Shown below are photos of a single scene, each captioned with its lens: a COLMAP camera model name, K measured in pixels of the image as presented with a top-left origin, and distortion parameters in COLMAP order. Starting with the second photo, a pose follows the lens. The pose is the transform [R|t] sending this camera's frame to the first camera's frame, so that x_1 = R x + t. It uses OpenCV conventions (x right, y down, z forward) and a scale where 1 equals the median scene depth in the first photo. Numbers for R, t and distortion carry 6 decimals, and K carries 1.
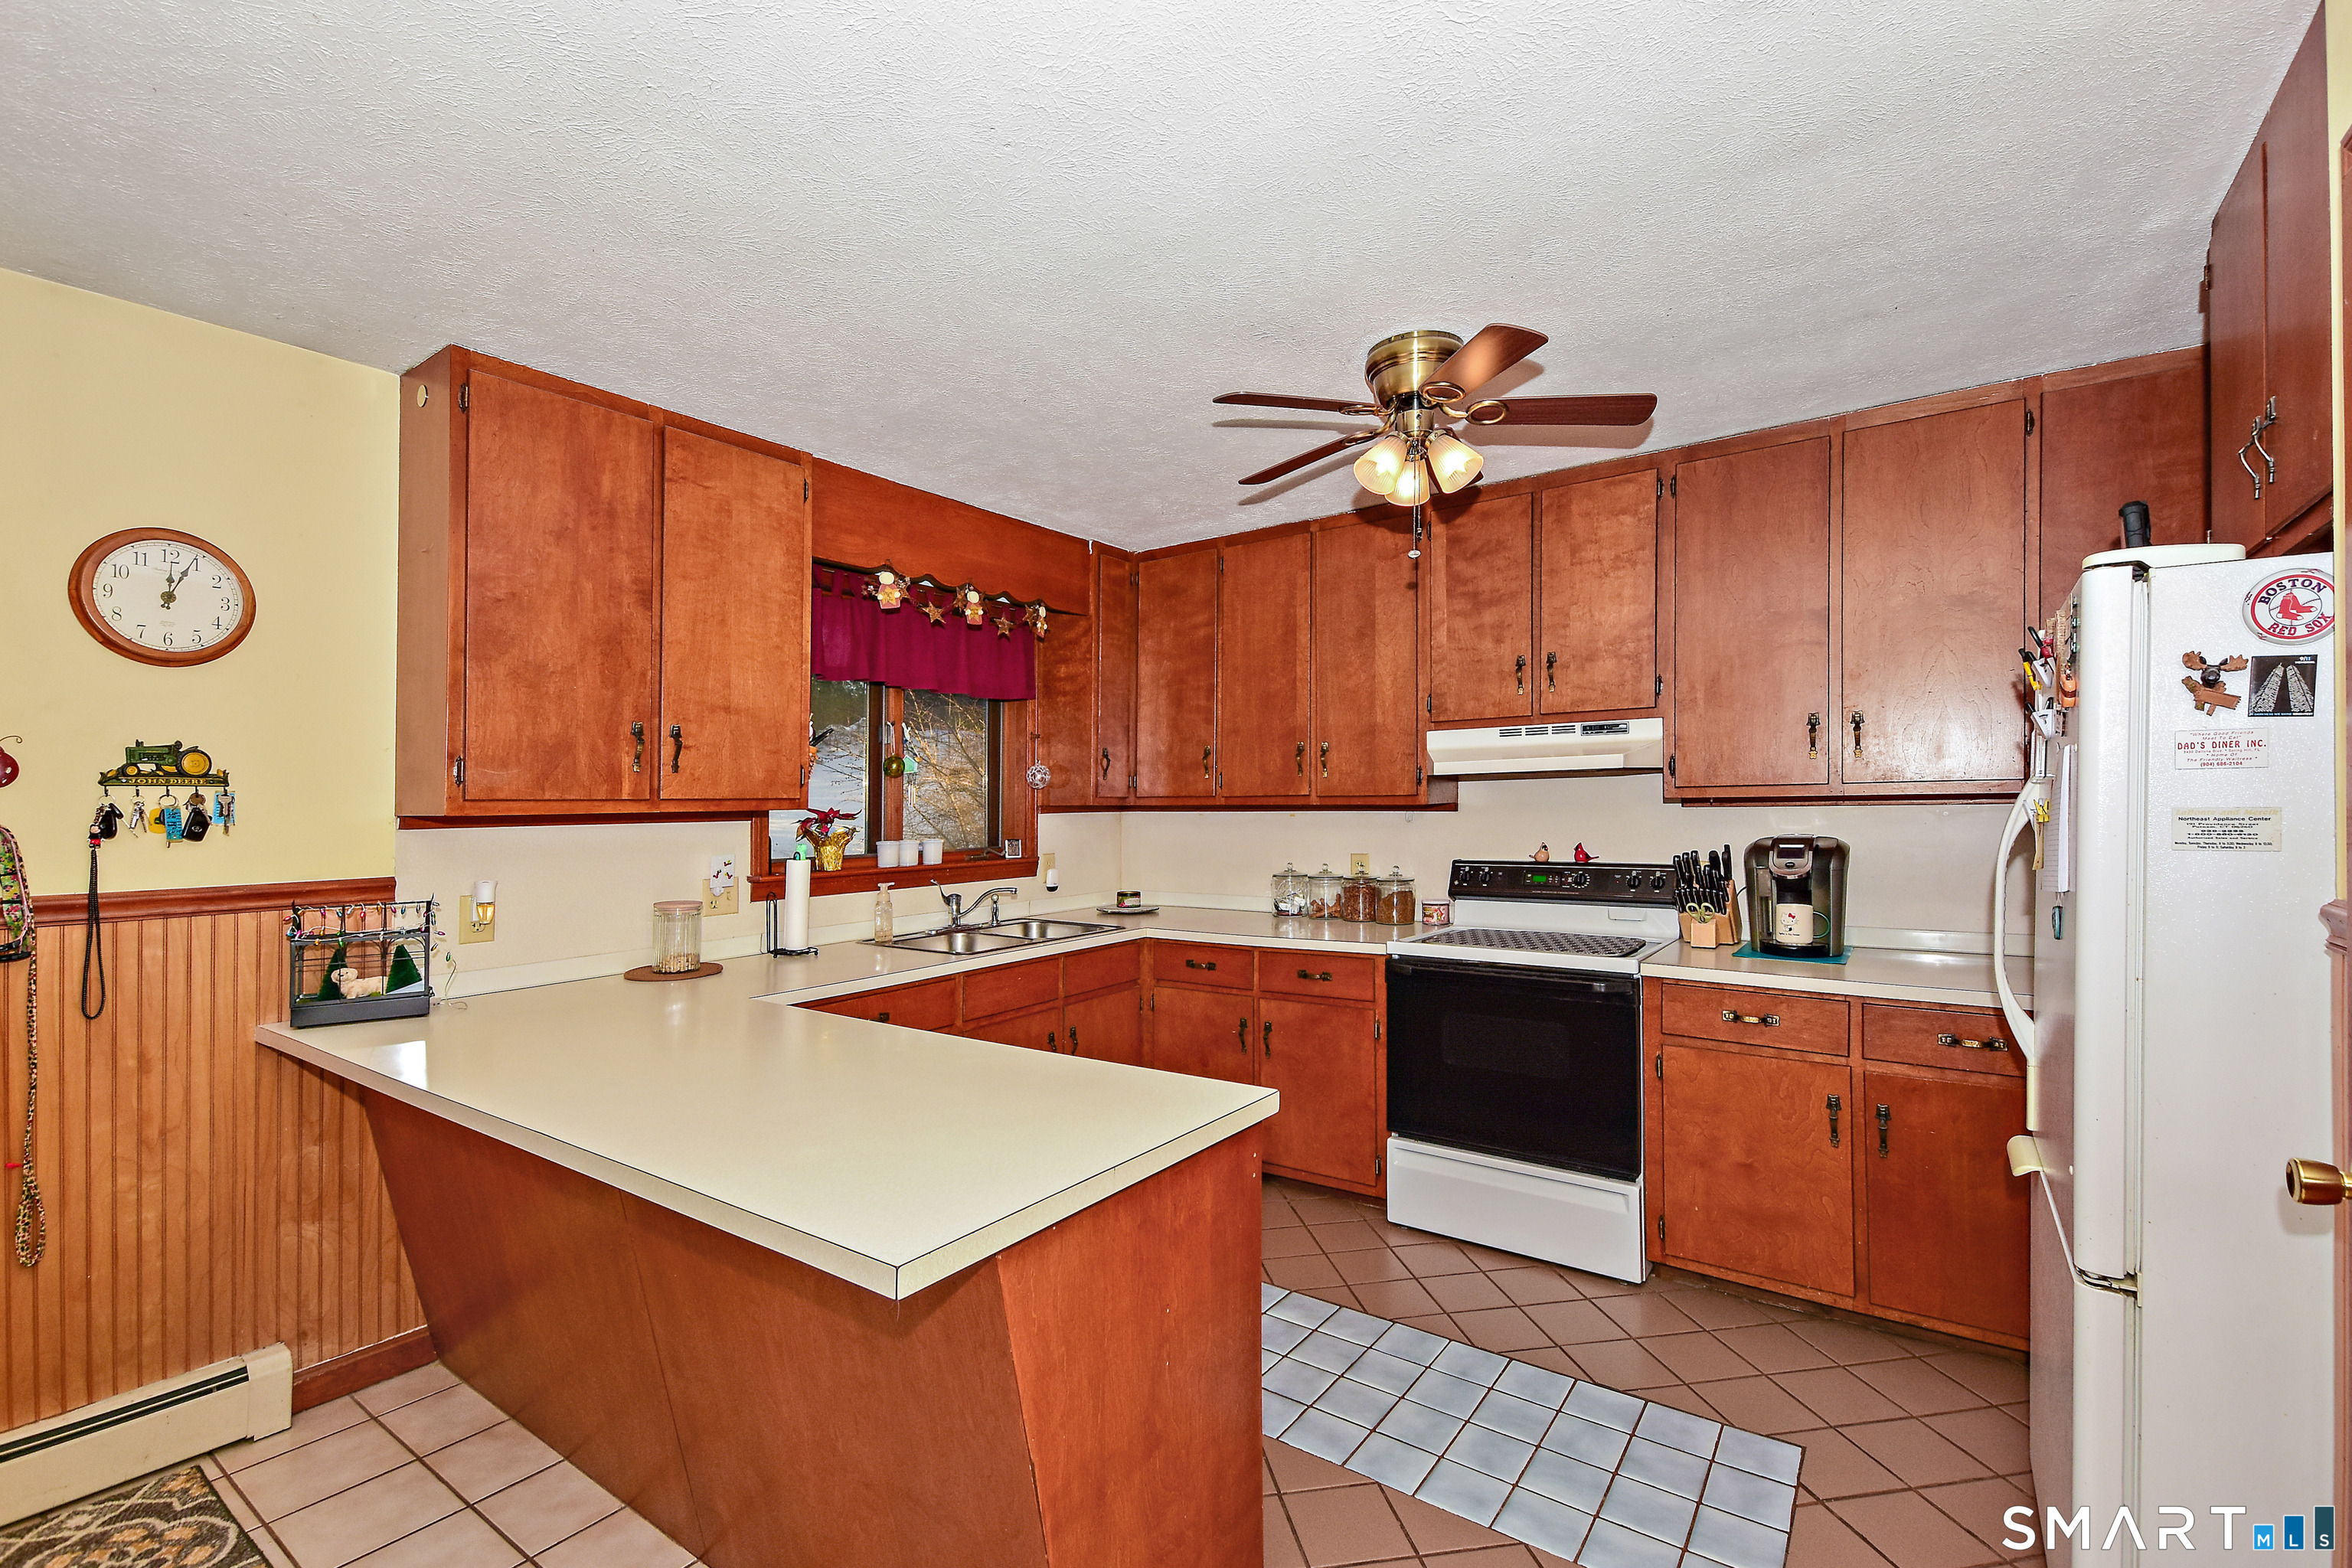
lens RADIAL K [[1049.3, 0, 1176.0], [0, 1049.3, 784.0], [0, 0, 1]] dist [0.026363, -0.015549]
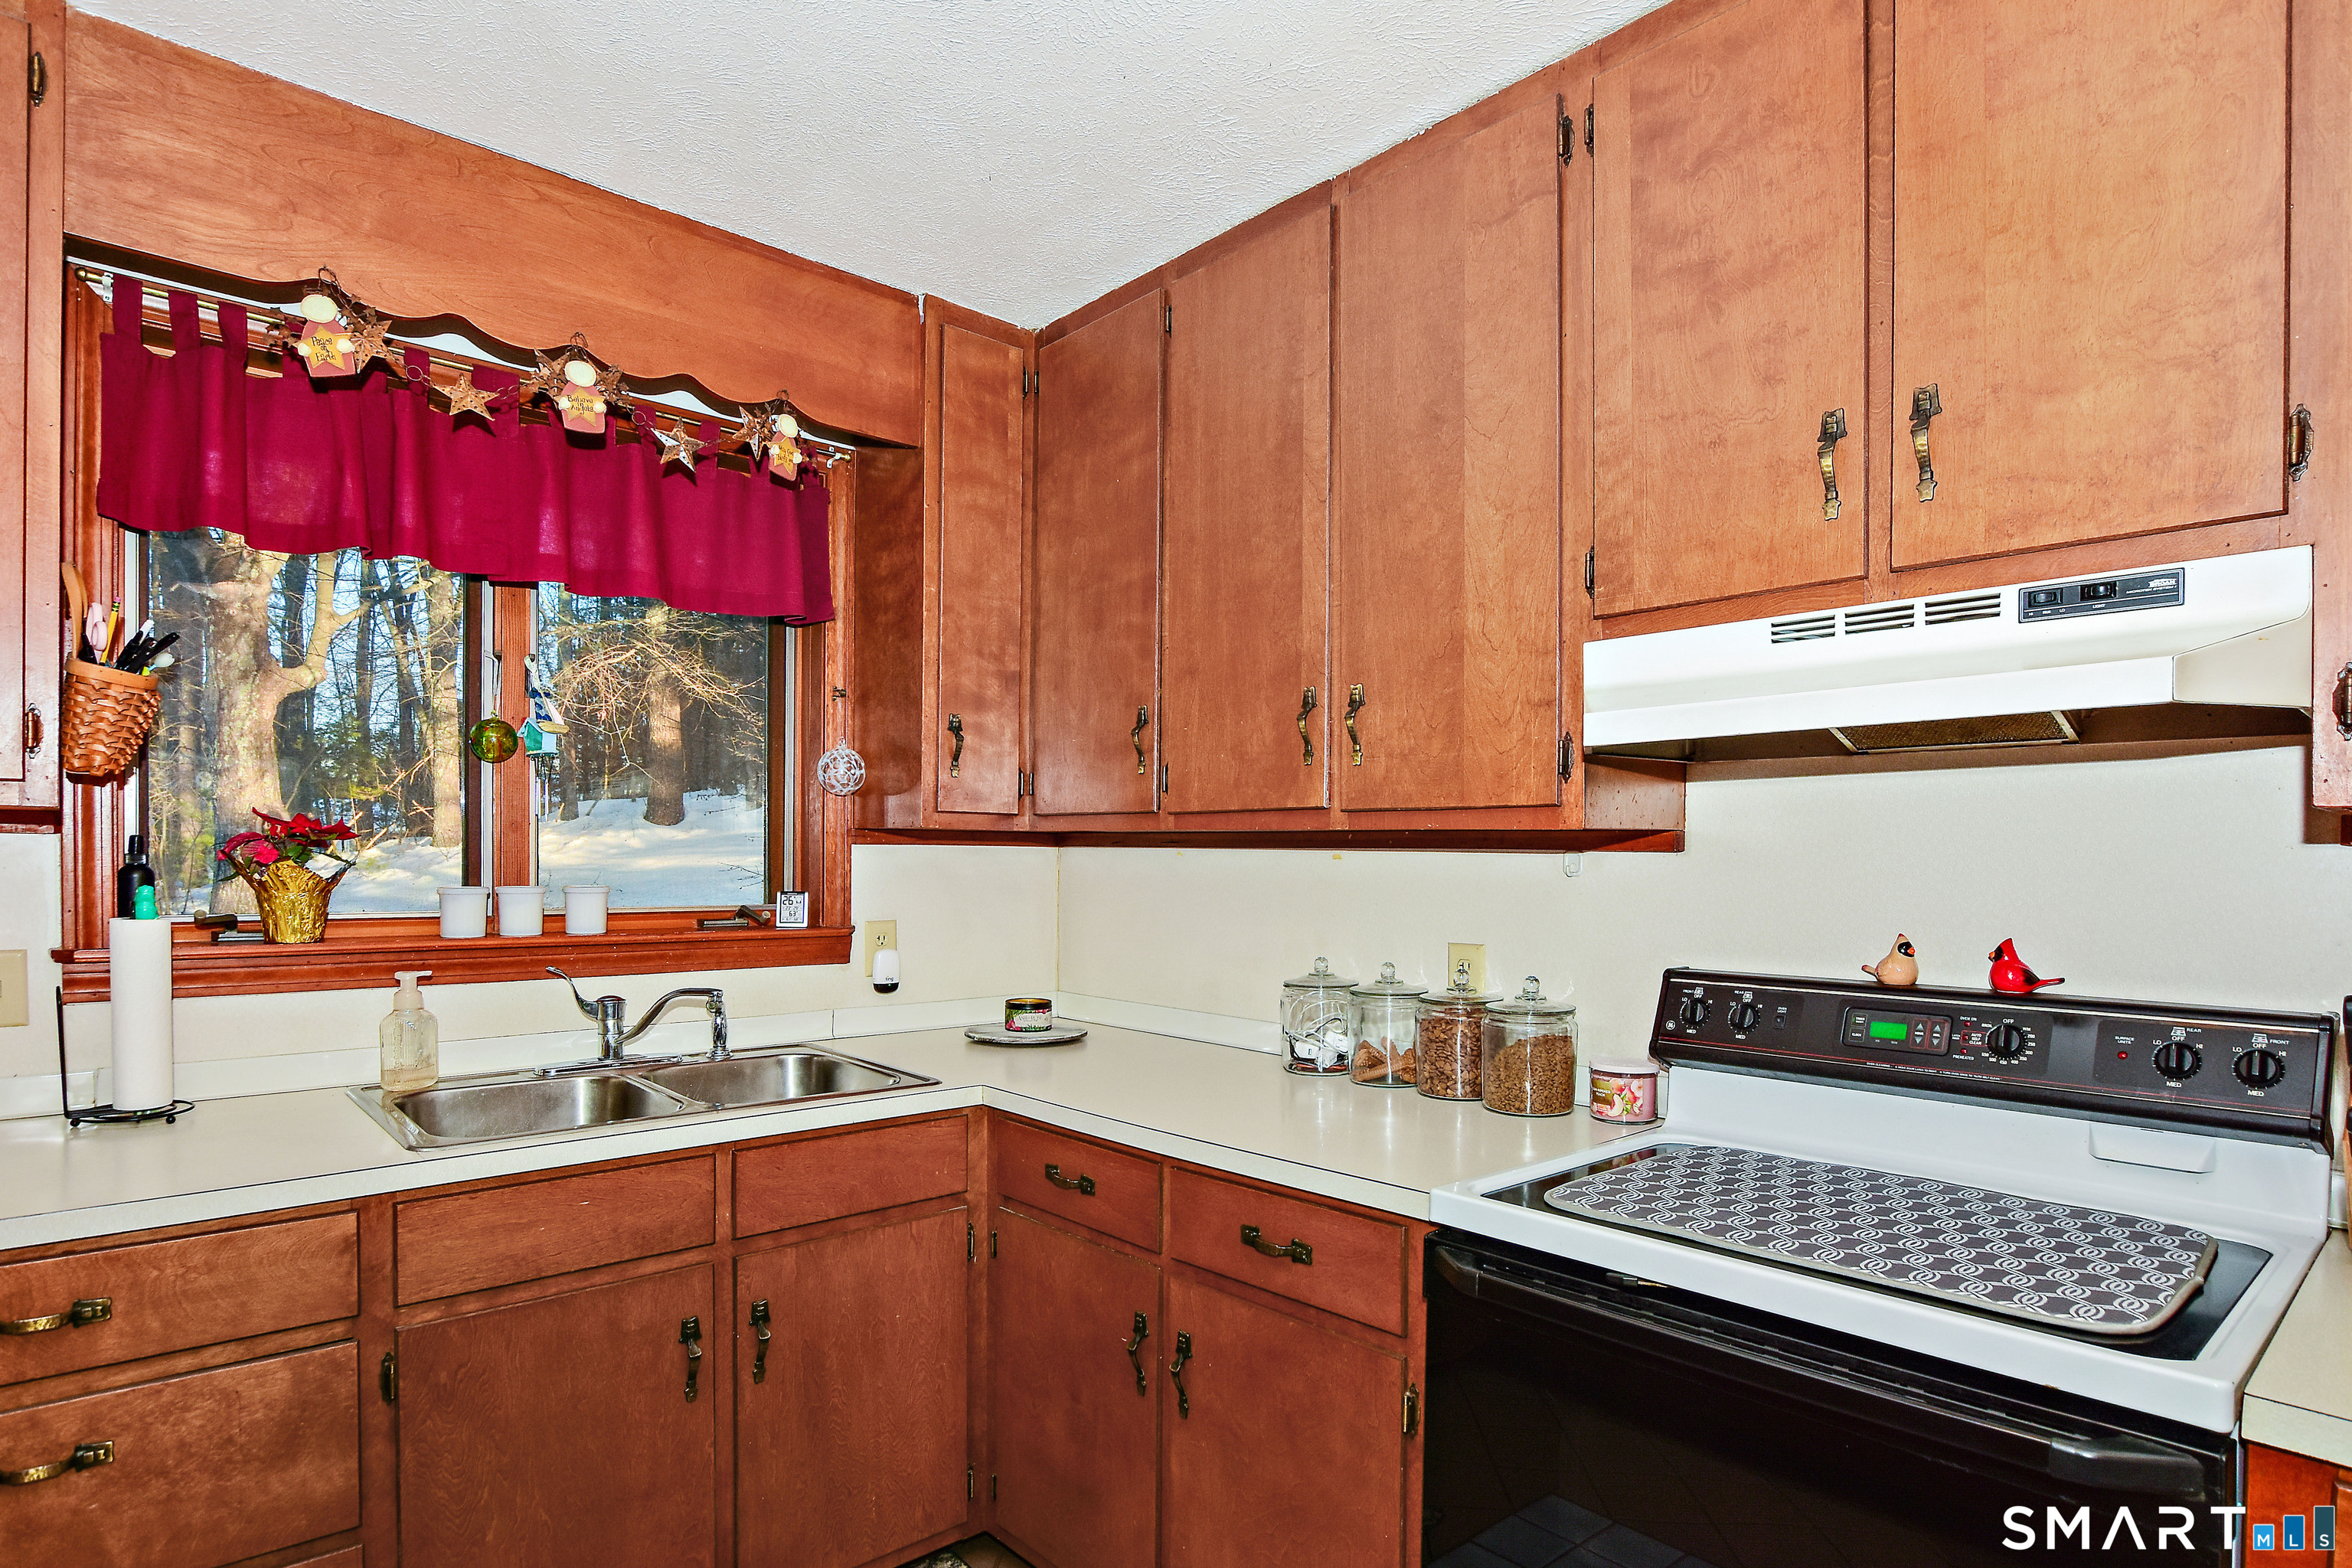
lens RADIAL K [[1275.7, 0, 1176.1], [0, 1275.7, 841.4], [0, 0, 1]] dist [-0.004494, -0.000891]
pose [[0.975328, 0.017188, -0.220092, 0.224219], [-0.015320, 0.999831, 0.010196, 0.024885], [0.220230, -0.006572, 0.975426, 0.571249]]
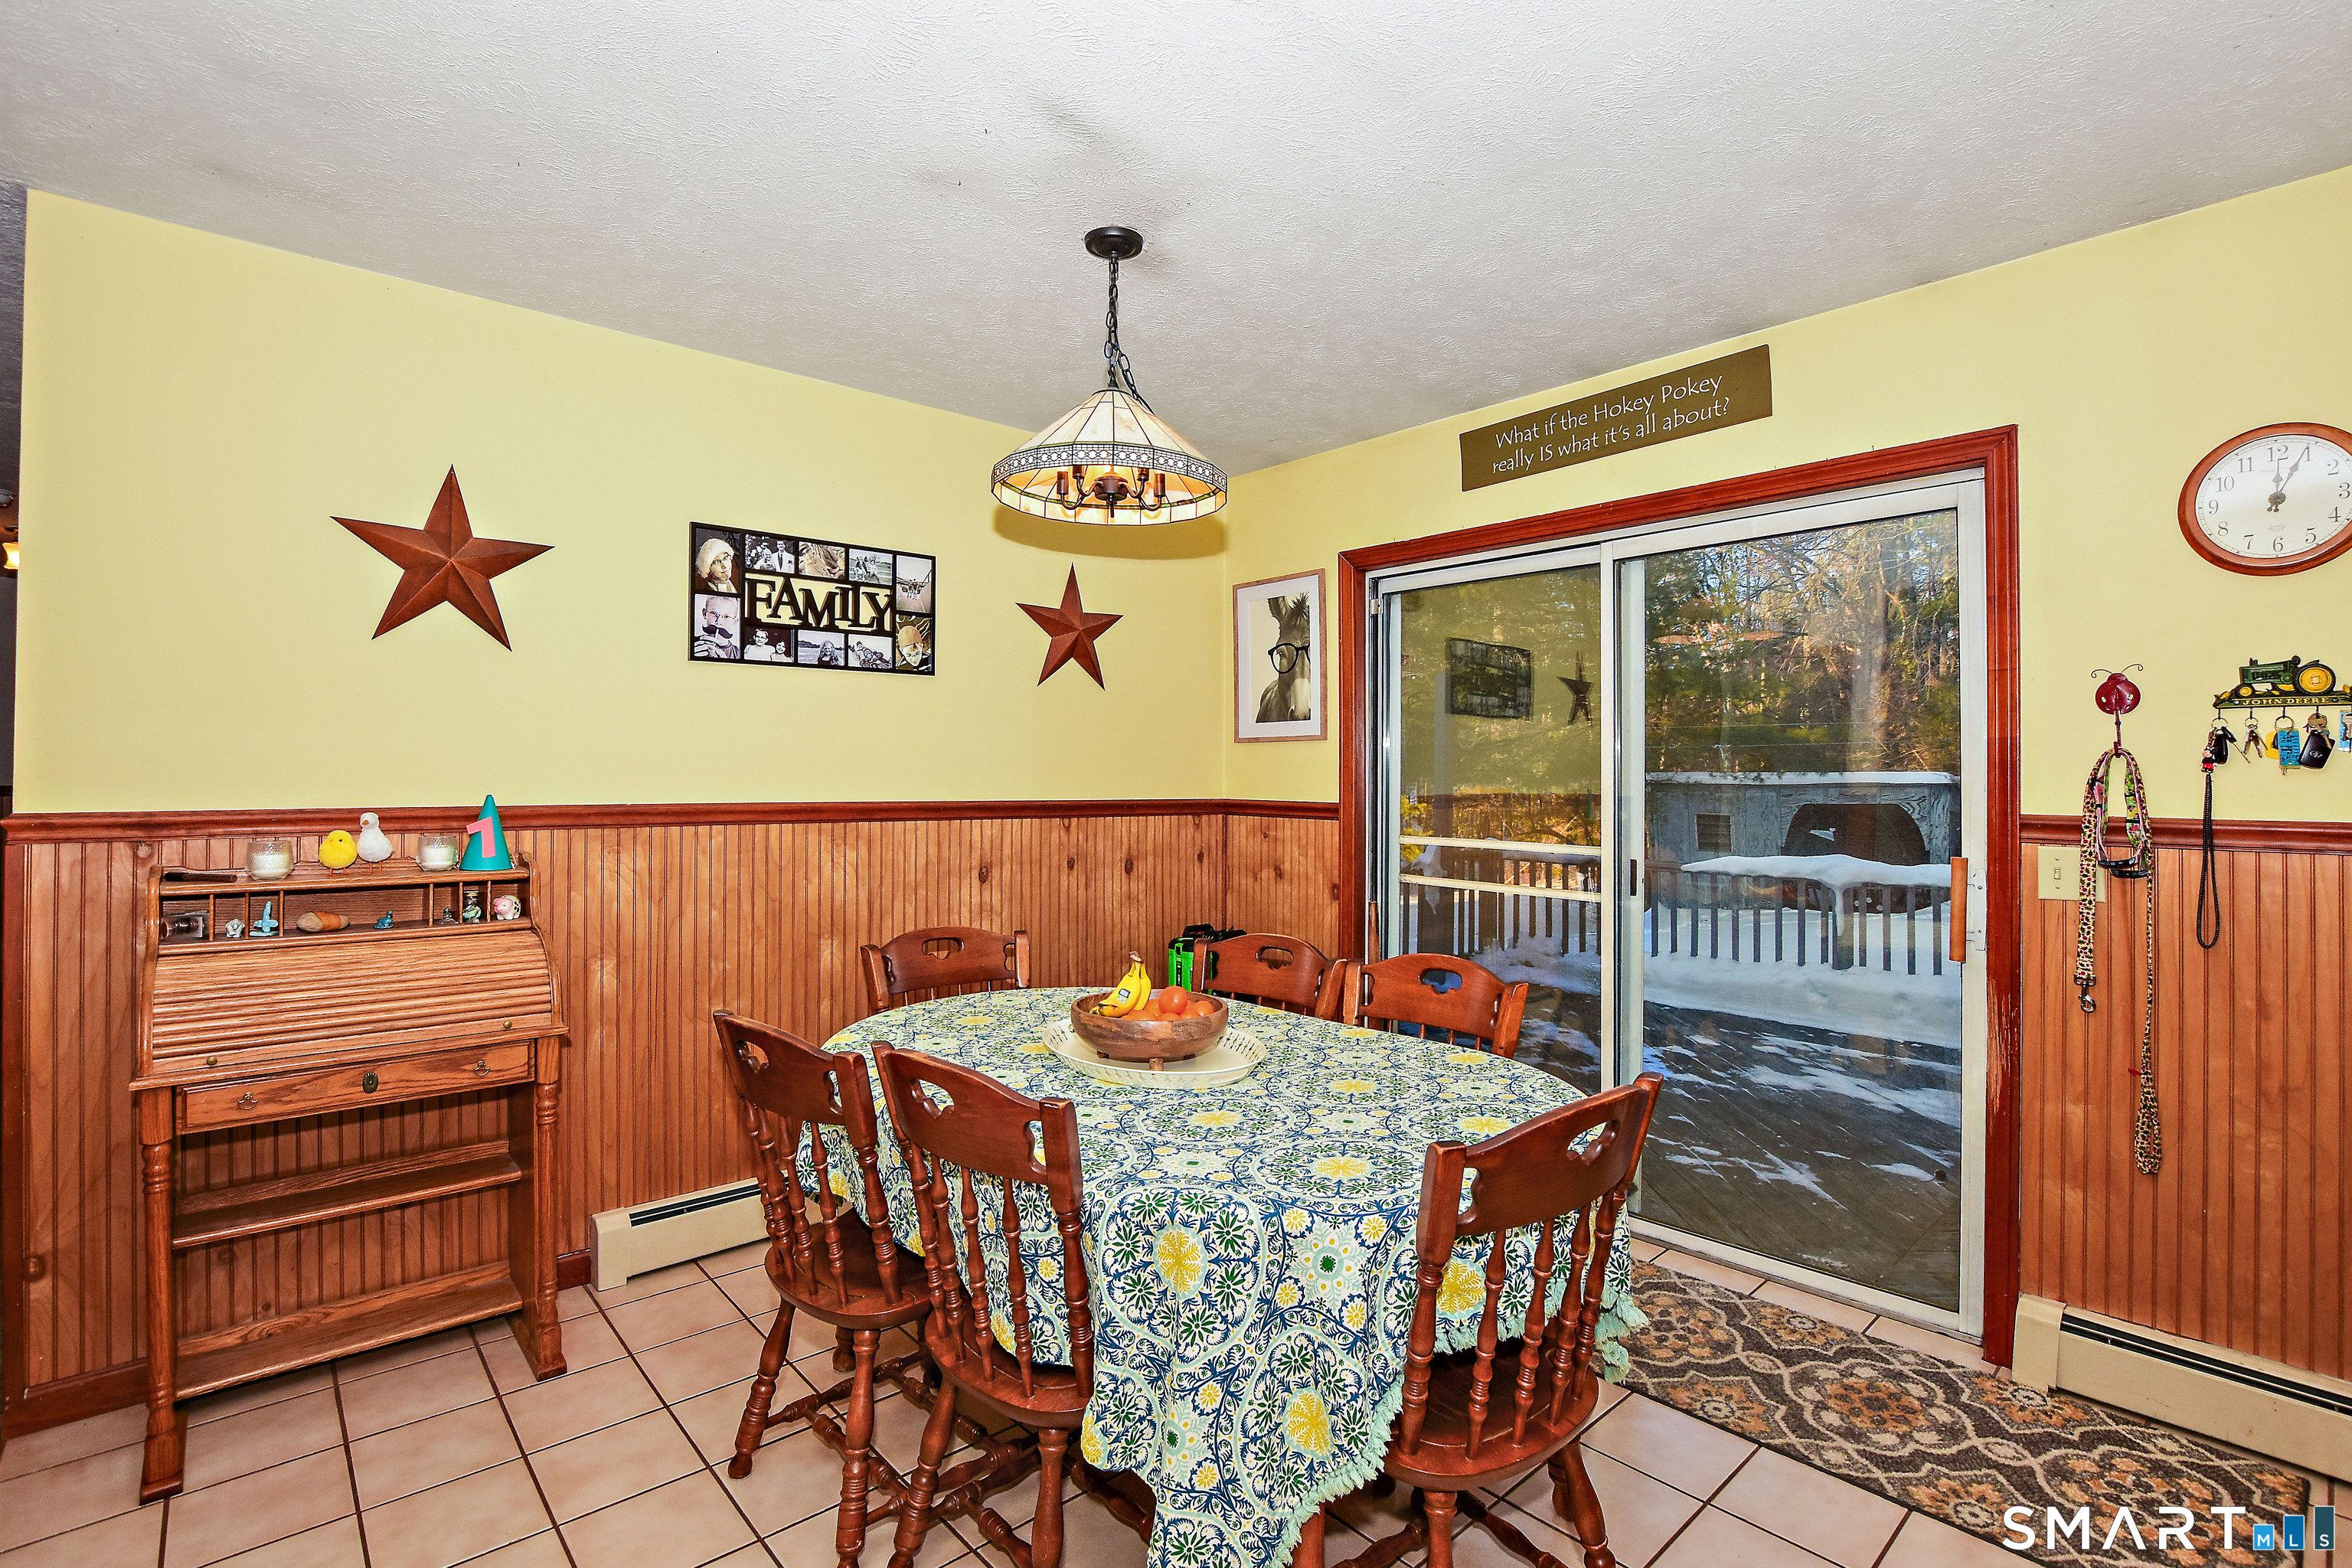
lens RADIAL K [[1091.9, 0, 1180.3], [0, 1091.9, 733.1], [0, 0, 1]] dist [-0.018672, 0.000126]
pose [[-0.213237, -0.021622, -0.976761, 0.094265], [0.015279, 0.999559, -0.025462, 0.022860], [0.976881, -0.020354, -0.212812, 0.189781]]
